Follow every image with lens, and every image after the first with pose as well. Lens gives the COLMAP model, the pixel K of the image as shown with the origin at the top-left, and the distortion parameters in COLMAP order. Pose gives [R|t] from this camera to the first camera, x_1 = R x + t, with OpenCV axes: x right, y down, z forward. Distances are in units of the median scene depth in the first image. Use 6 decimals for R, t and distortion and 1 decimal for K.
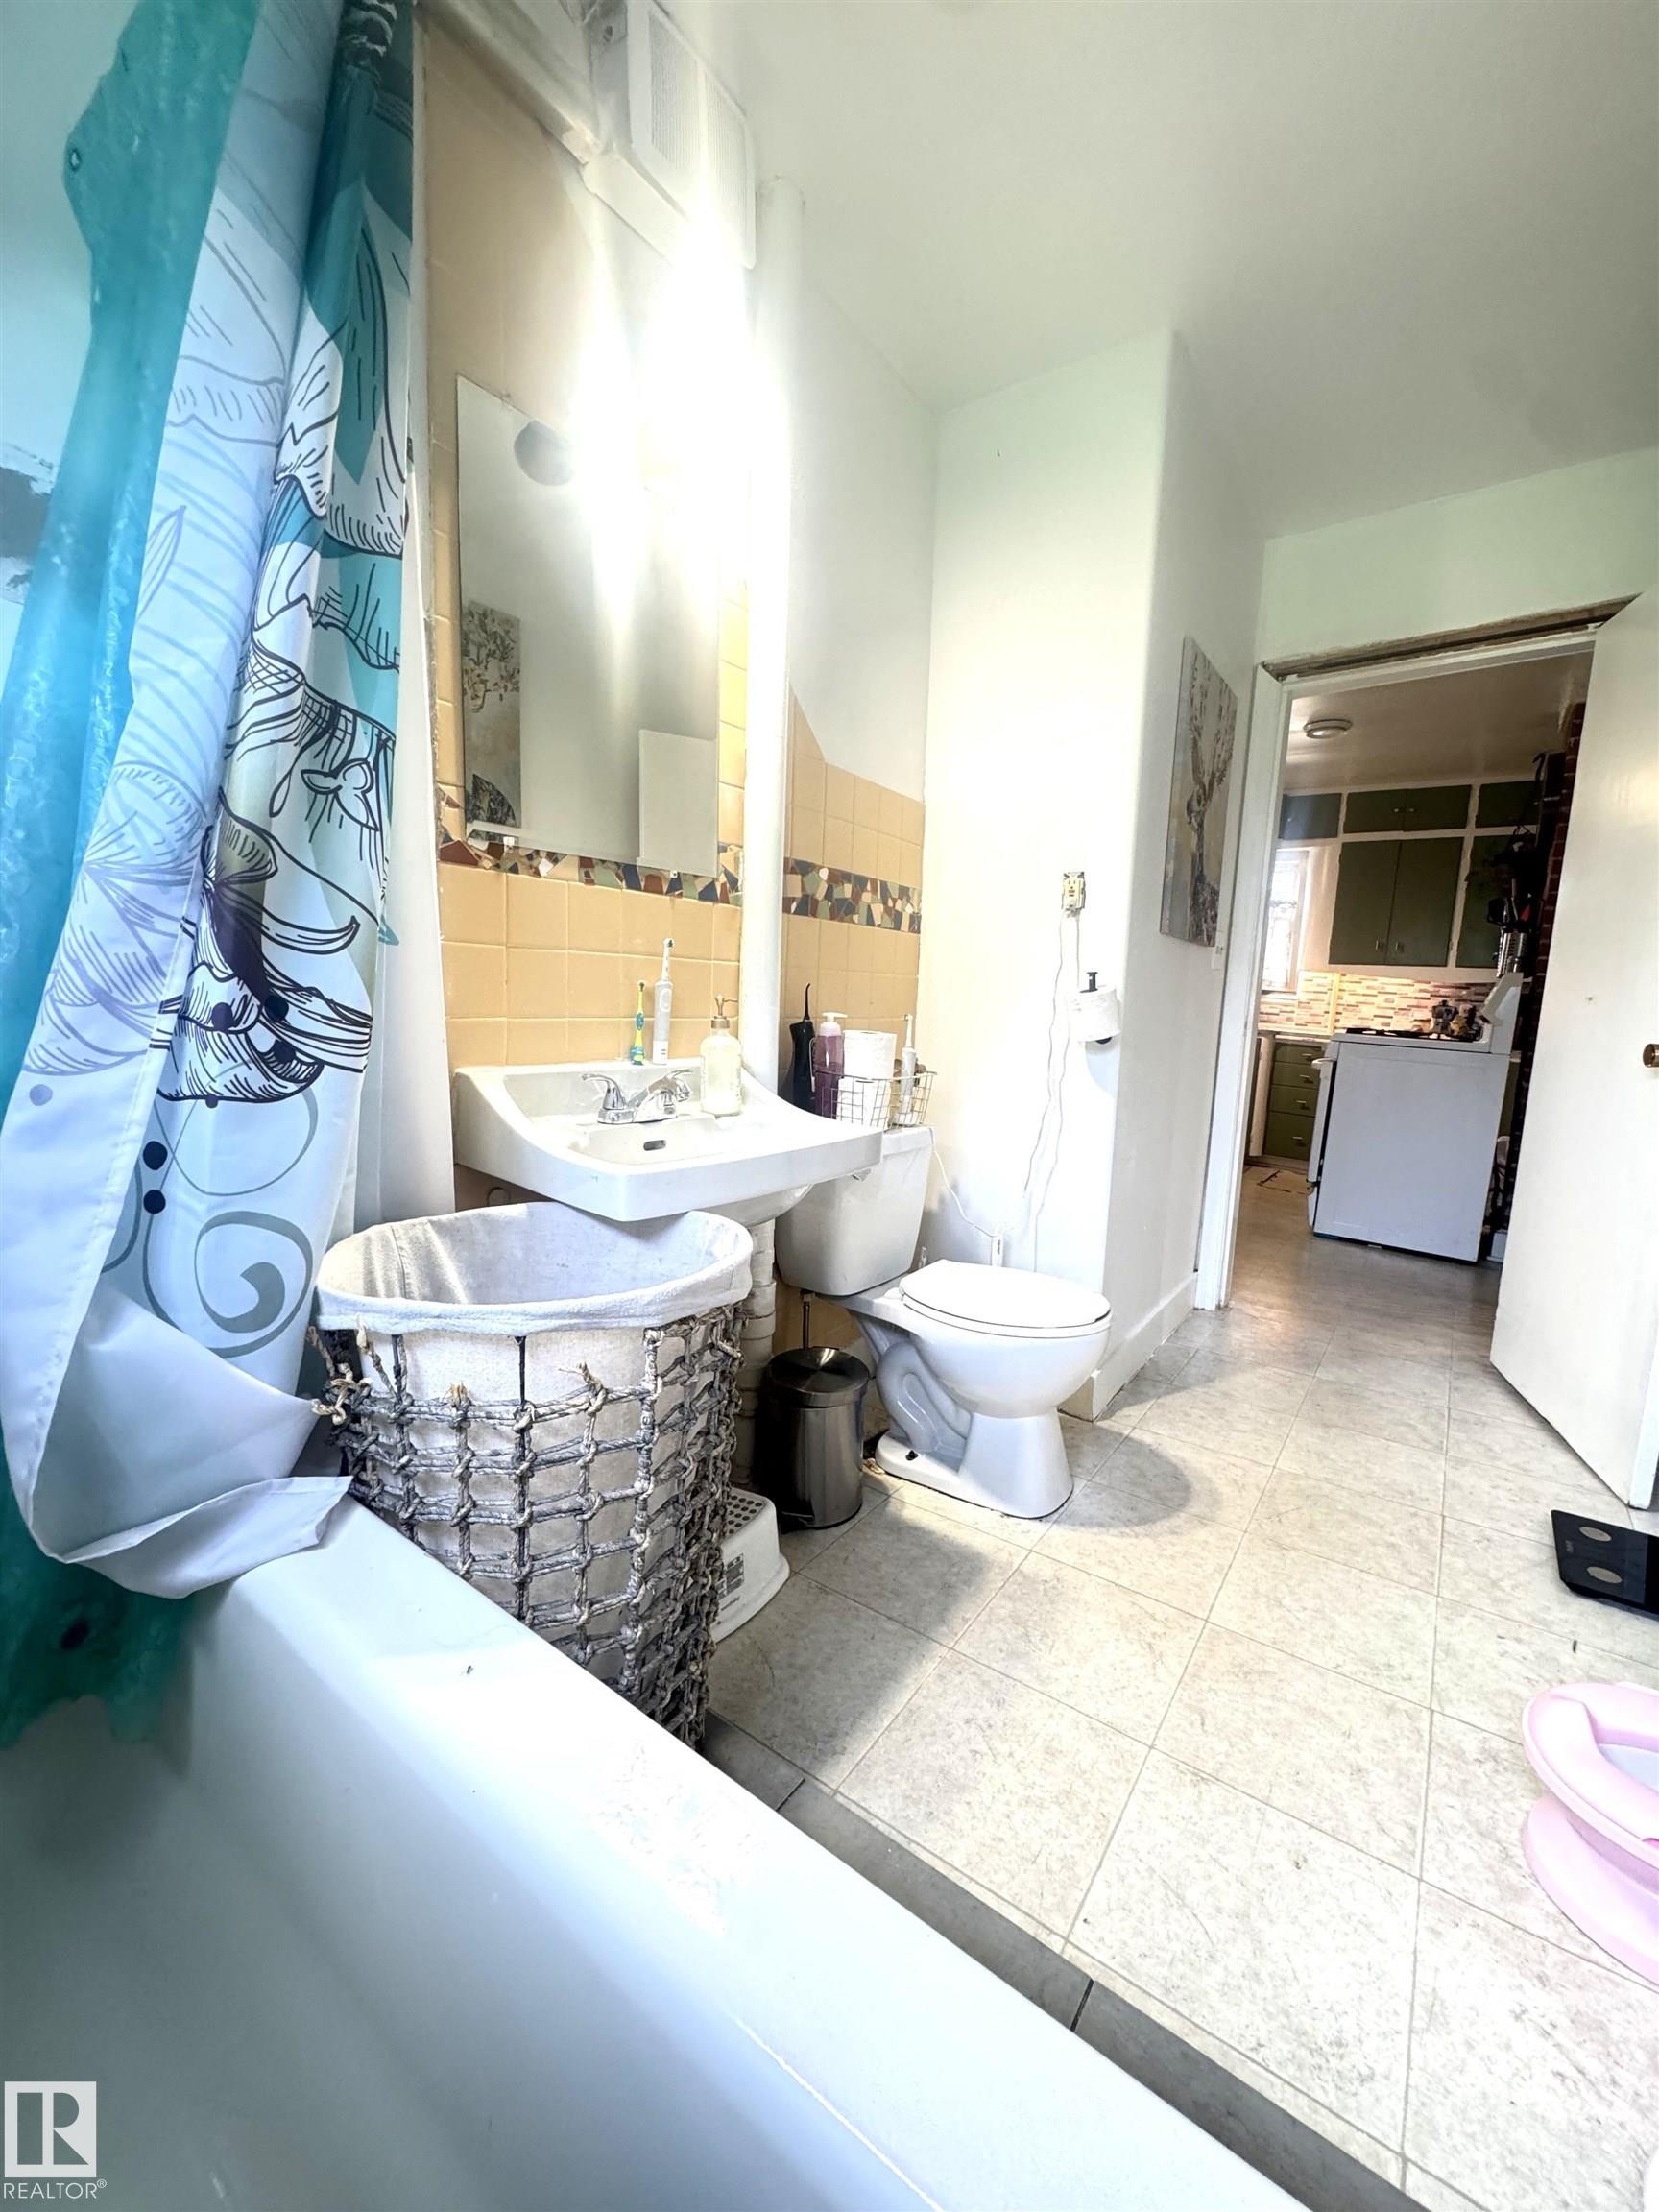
lens RADIAL K [[880.2, 0, 824.7], [0, 880.2, 1110.5], [0, 0, 1]] dist [-0.004137, 0.000377]
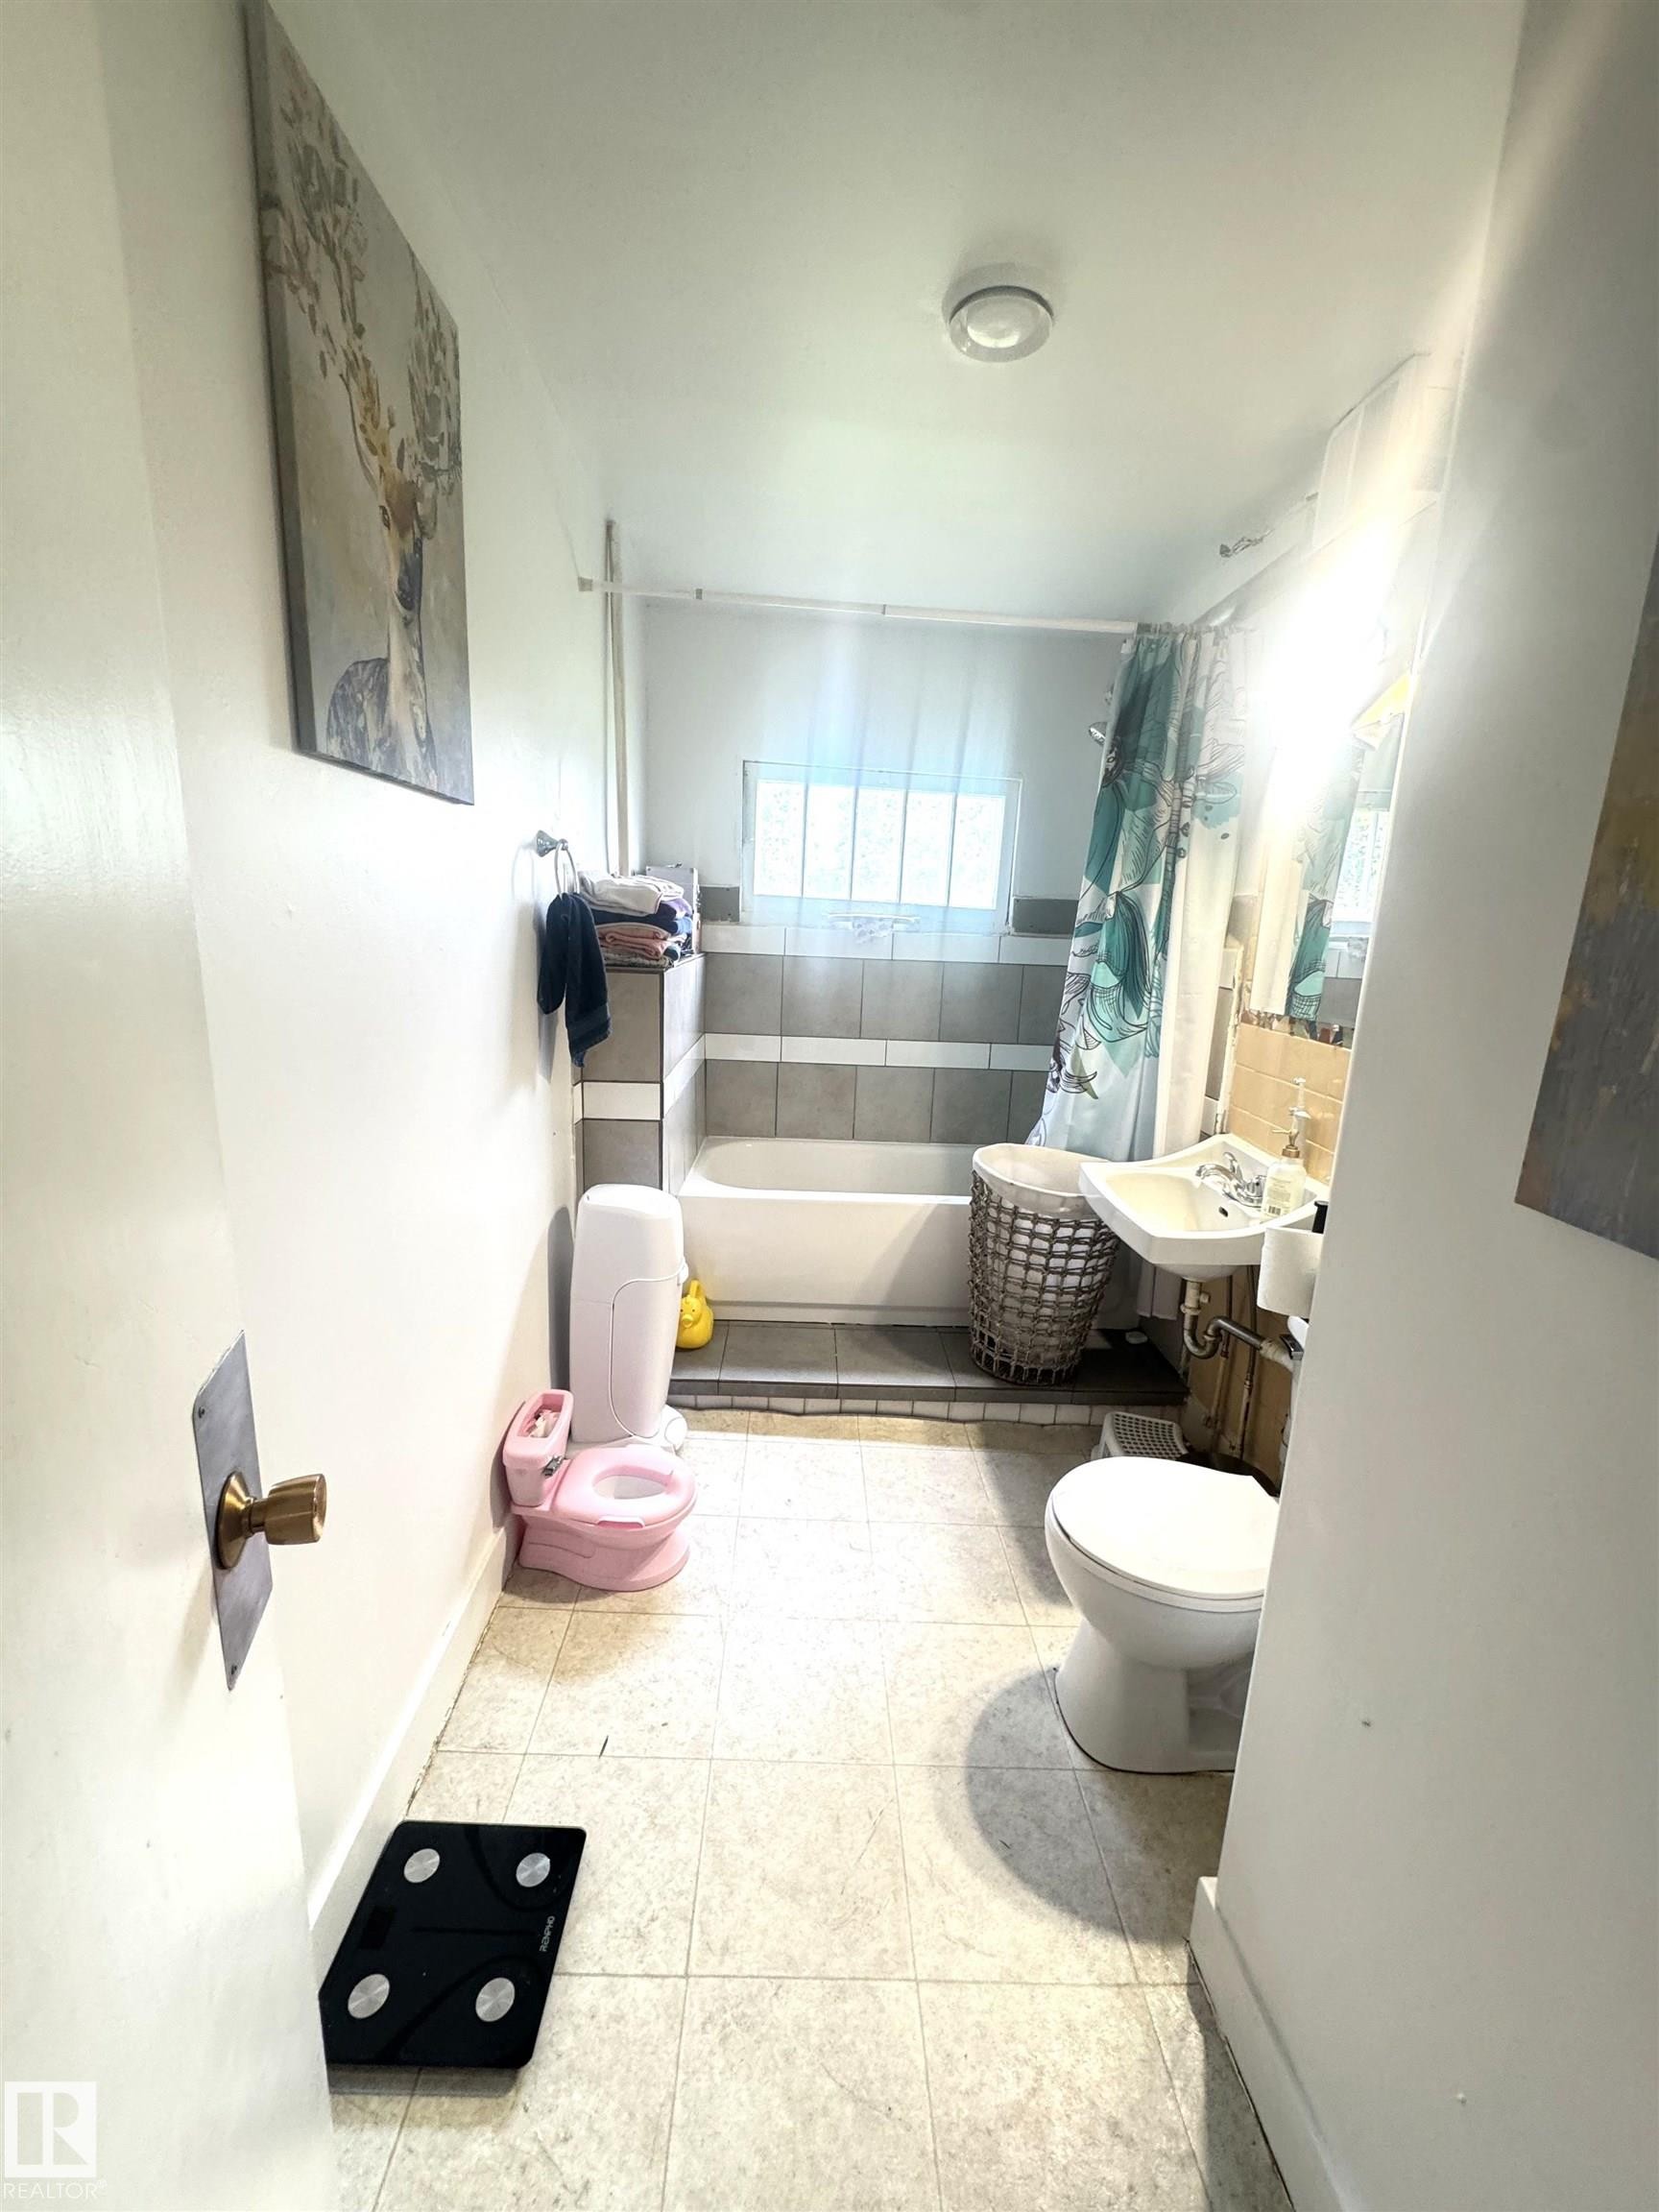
lens RADIAL K [[880.2, 0, 821.9], [0, 880.2, 1109.0], [0, 0, 1]] dist [-0.004137, 0.000377]
pose [[-0.792532, 0.062207, -0.606650, 1.142834], [-0.148716, 0.945036, 0.291189, -0.422143], [0.591420, 0.320994, -0.739720, 1.555708]]
